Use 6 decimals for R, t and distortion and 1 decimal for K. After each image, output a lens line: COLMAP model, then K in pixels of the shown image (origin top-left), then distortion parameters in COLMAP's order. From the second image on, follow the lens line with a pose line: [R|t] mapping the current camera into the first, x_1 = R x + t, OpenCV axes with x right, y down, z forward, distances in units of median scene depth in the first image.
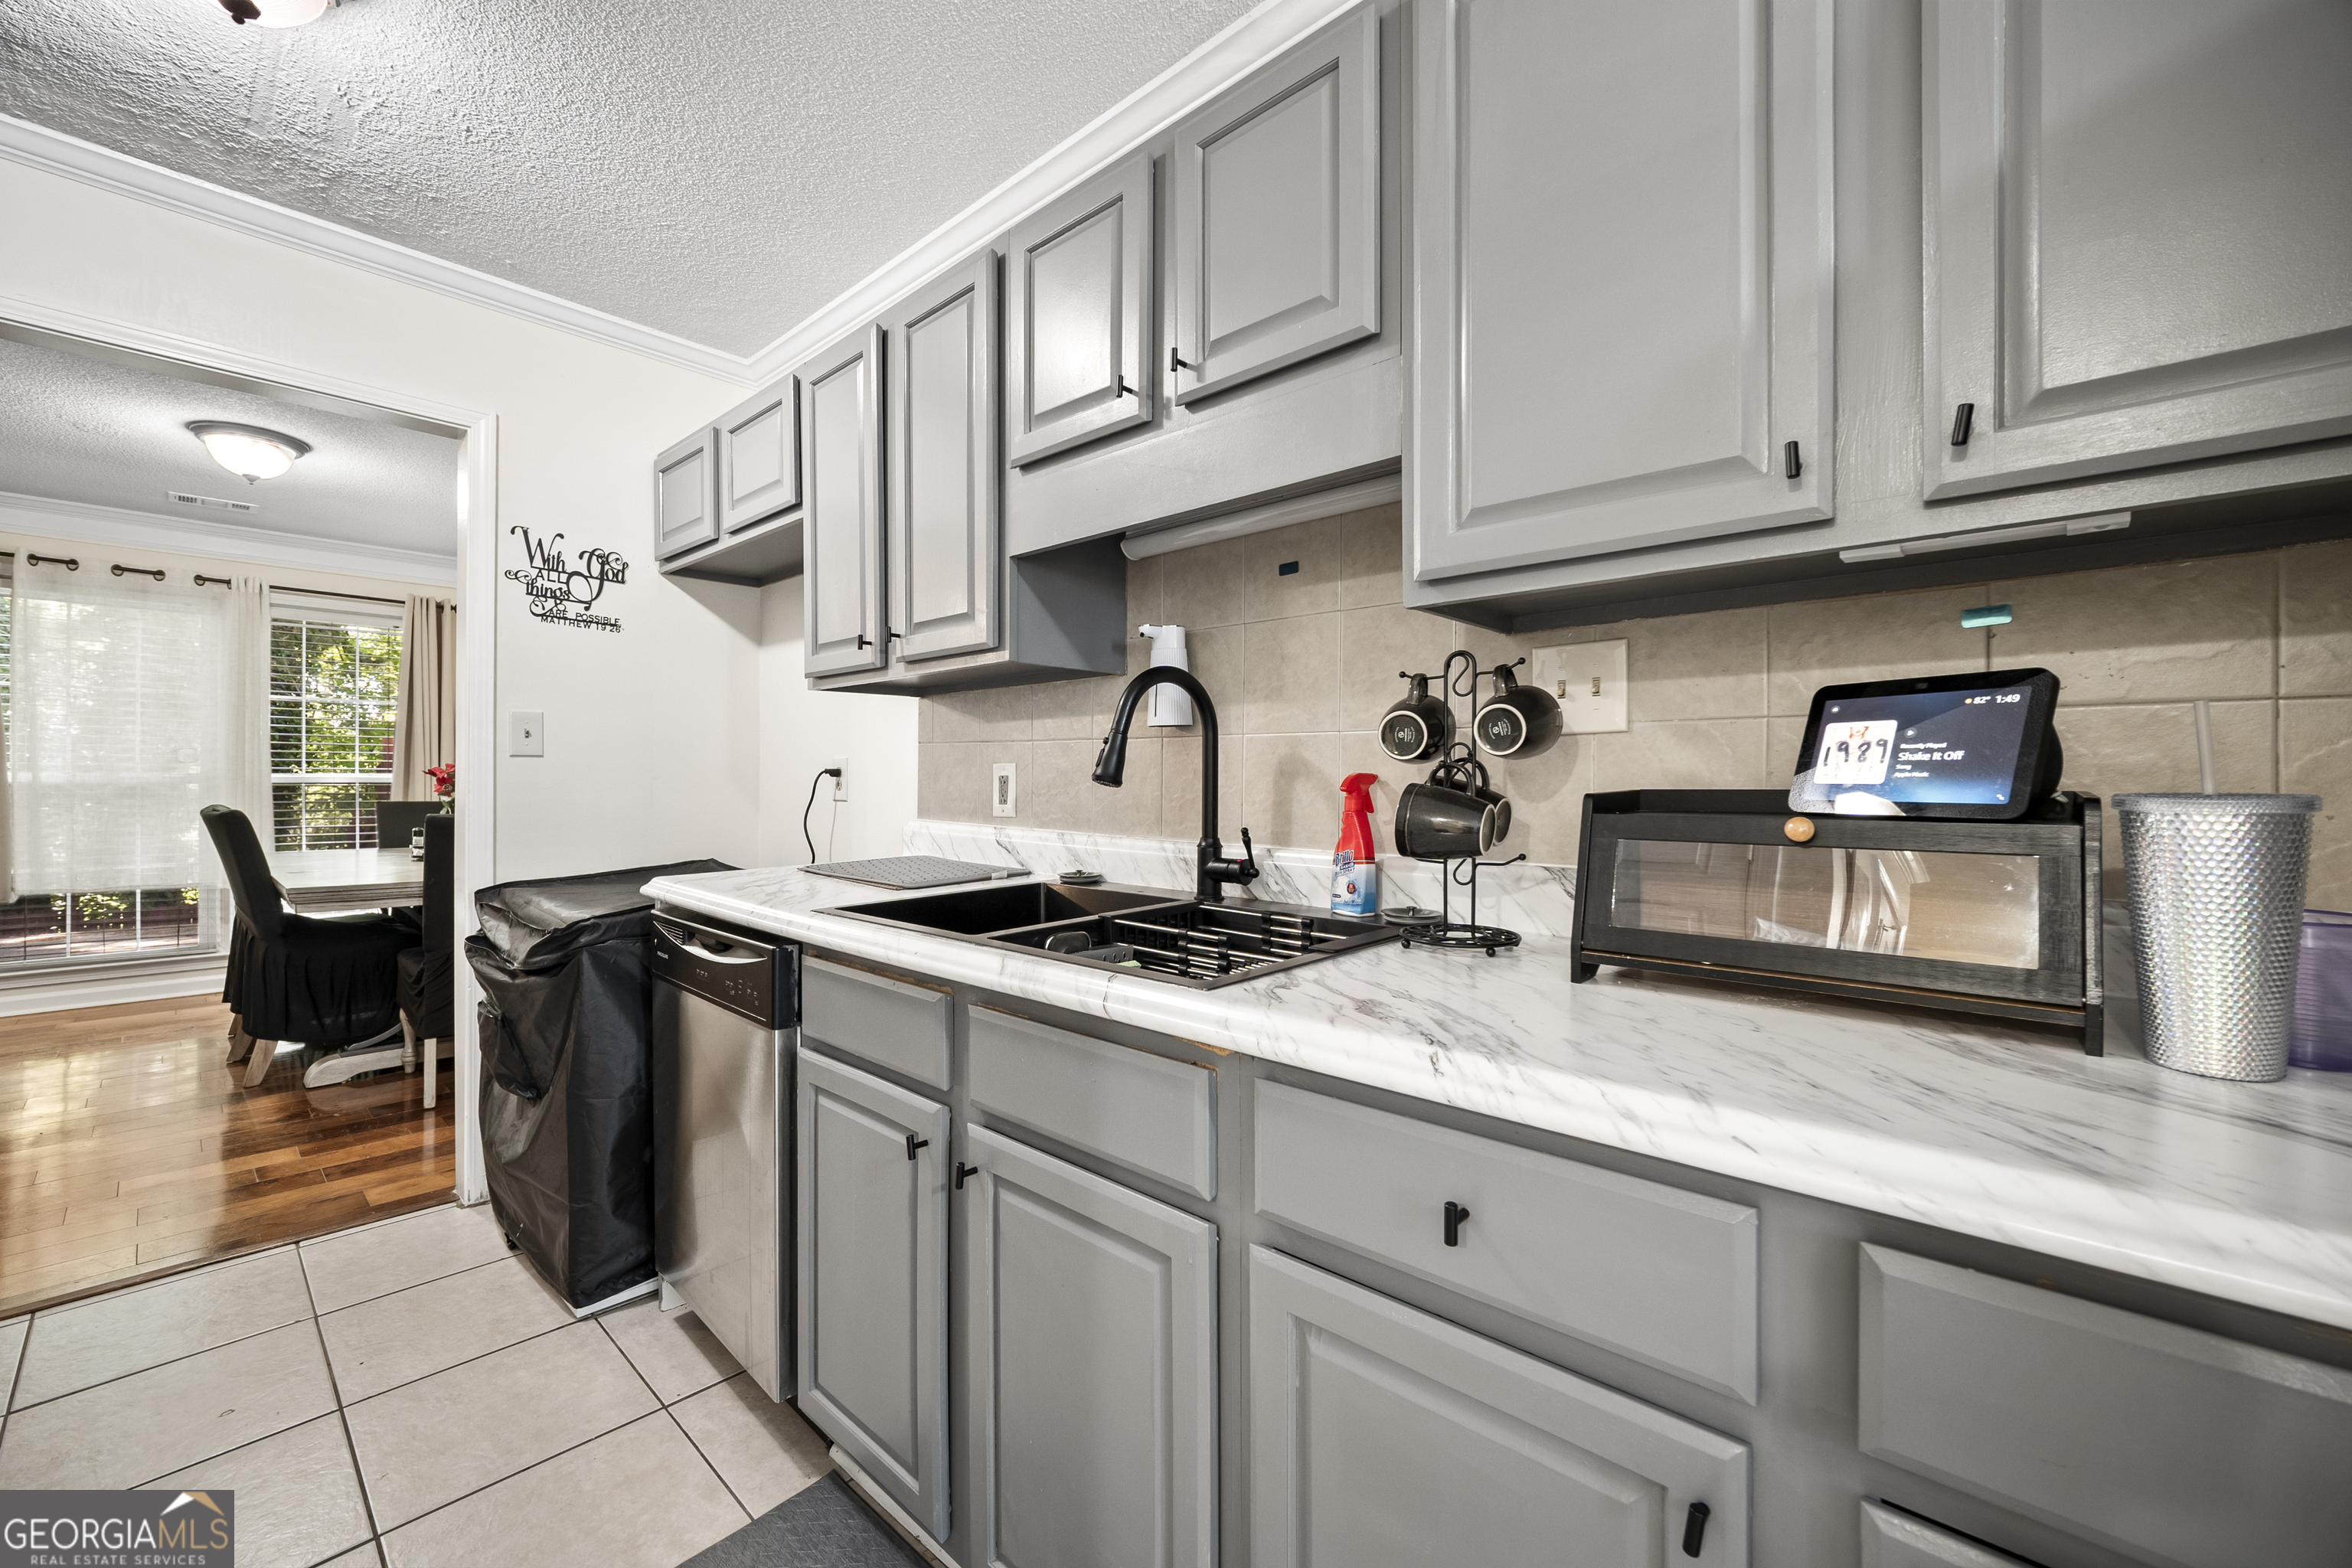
lens RADIAL K [[934.0, 0, 1161.4], [0, 934.0, 779.4], [0, 0, 1]] dist [-0.000266, 0.000474]
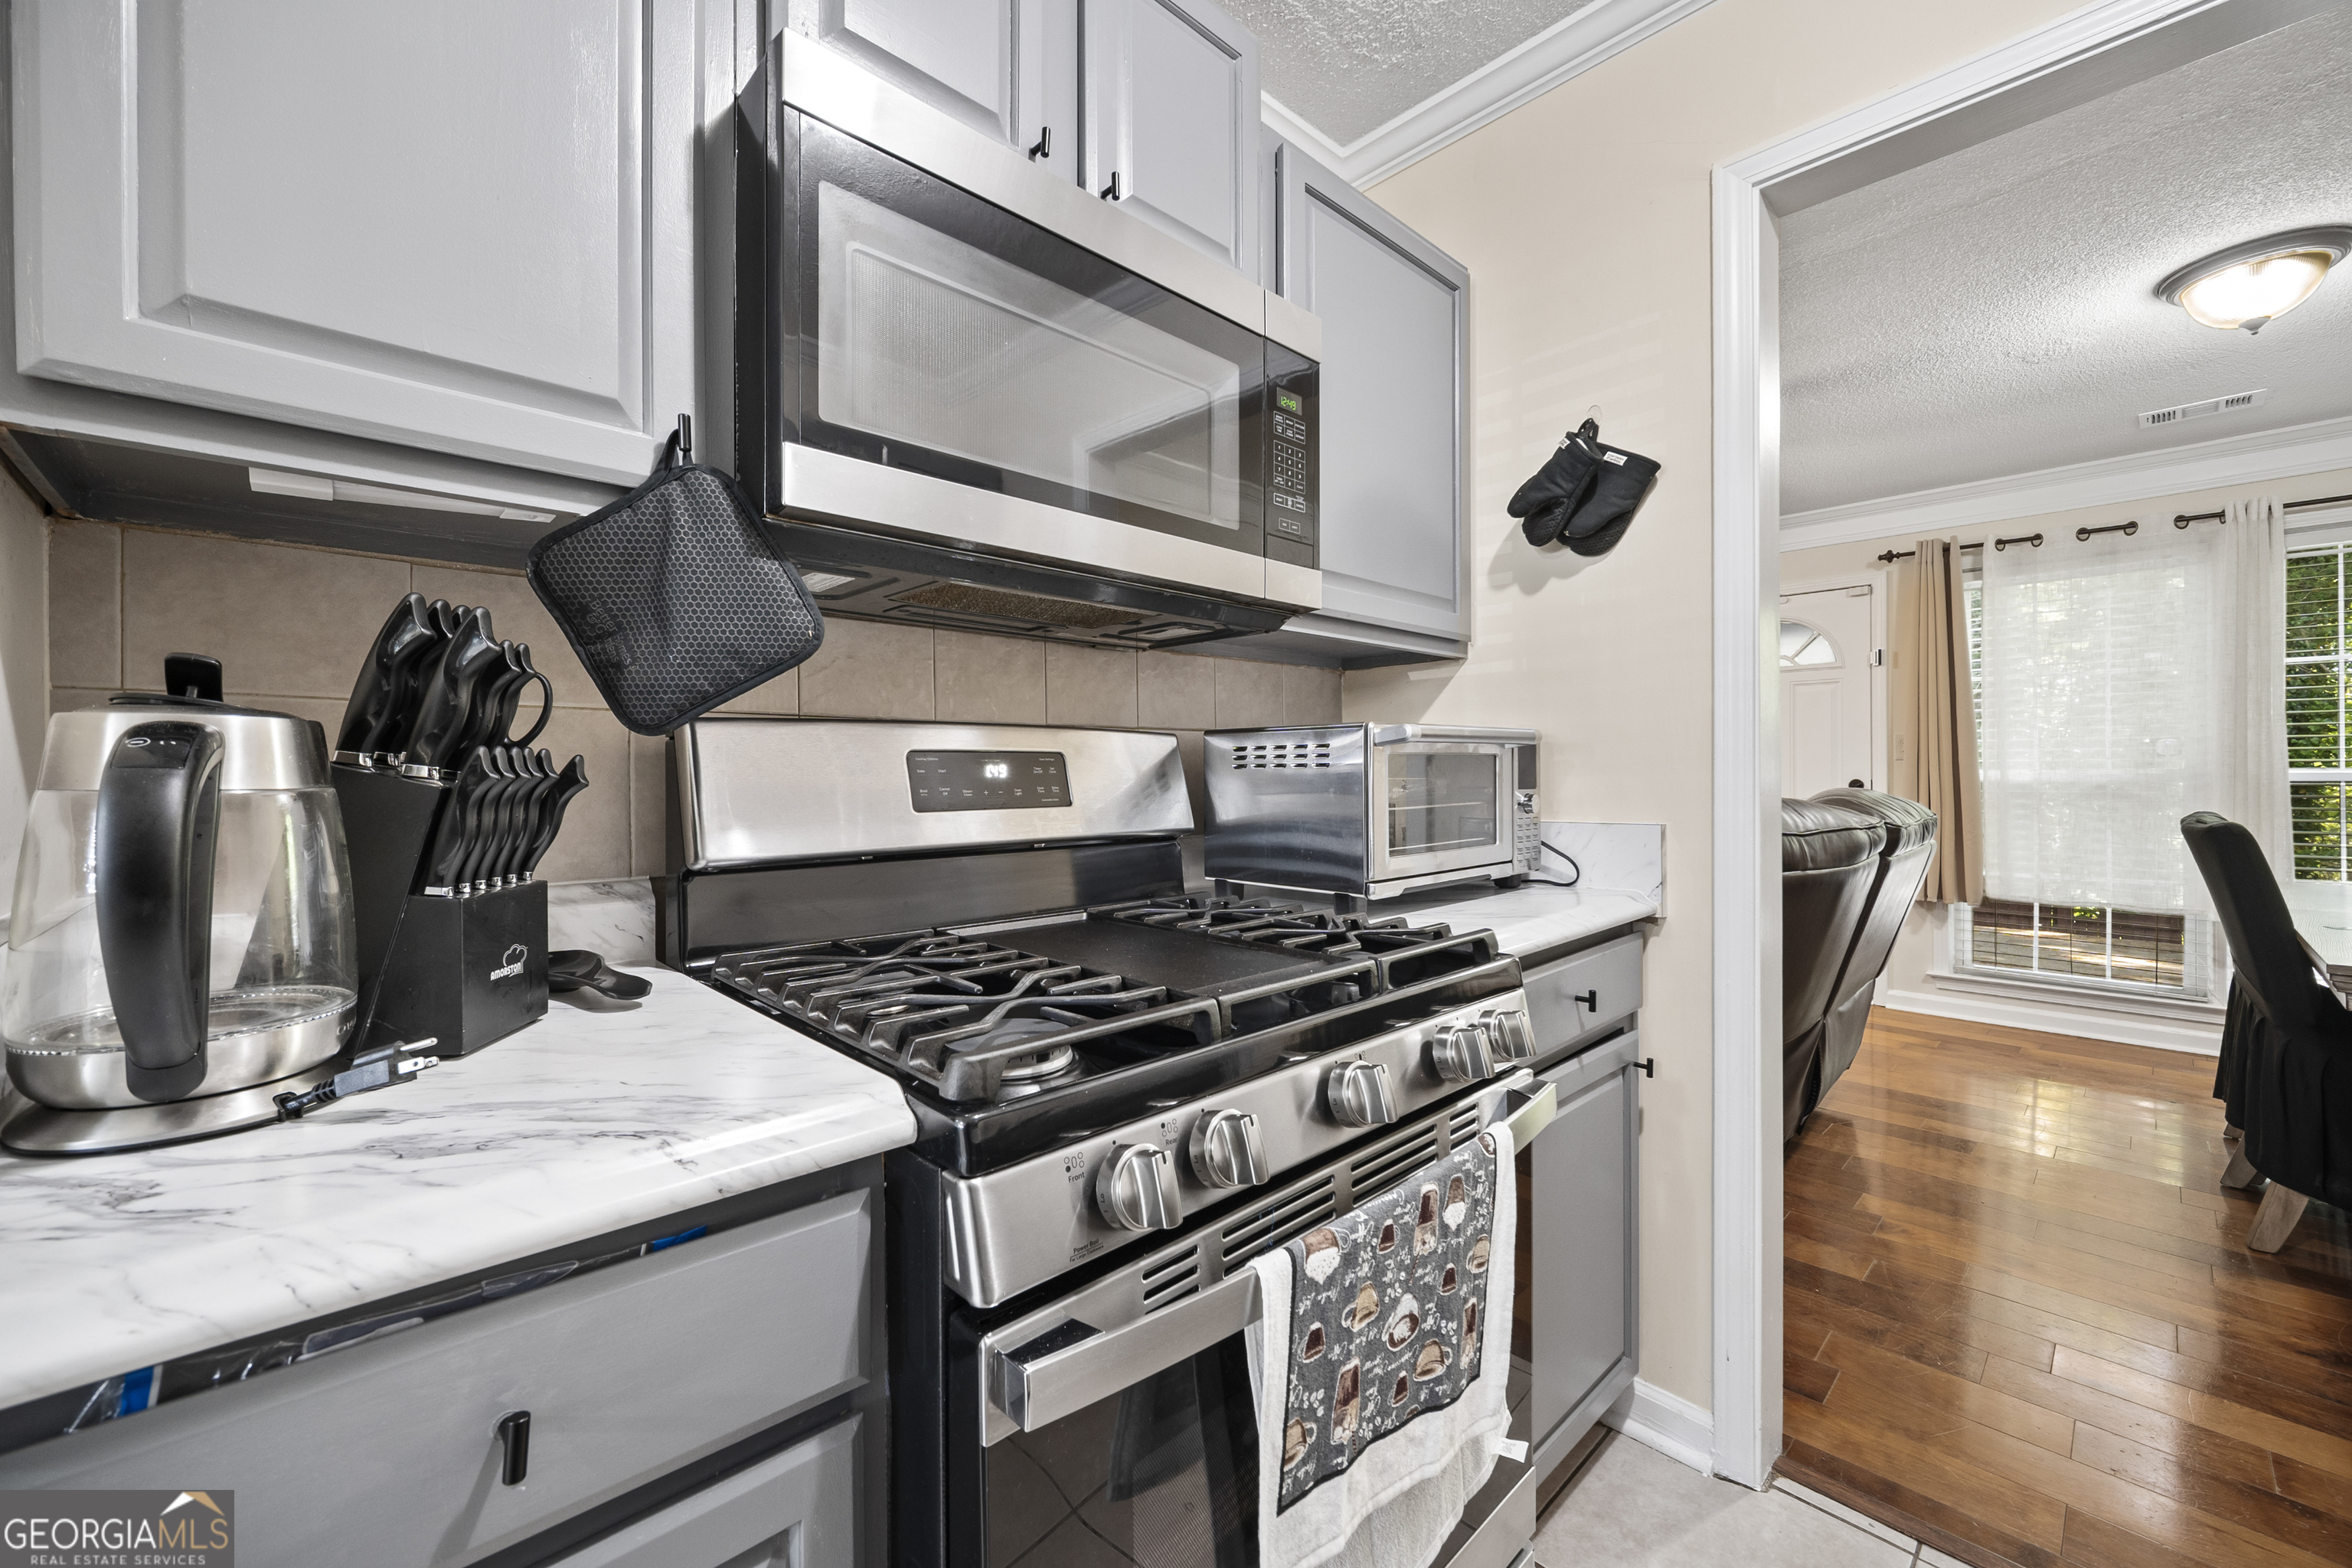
lens RADIAL K [[934.0, 0, 1162.9], [0, 934.0, 777.8], [0, 0, 1]] dist [-0.000266, 0.000474]
pose [[-0.065159, -0.003378, -0.997869, -0.197398], [0.004560, 0.999983, -0.003683, -0.000240], [0.997864, -0.004790, -0.065142, 0.202194]]
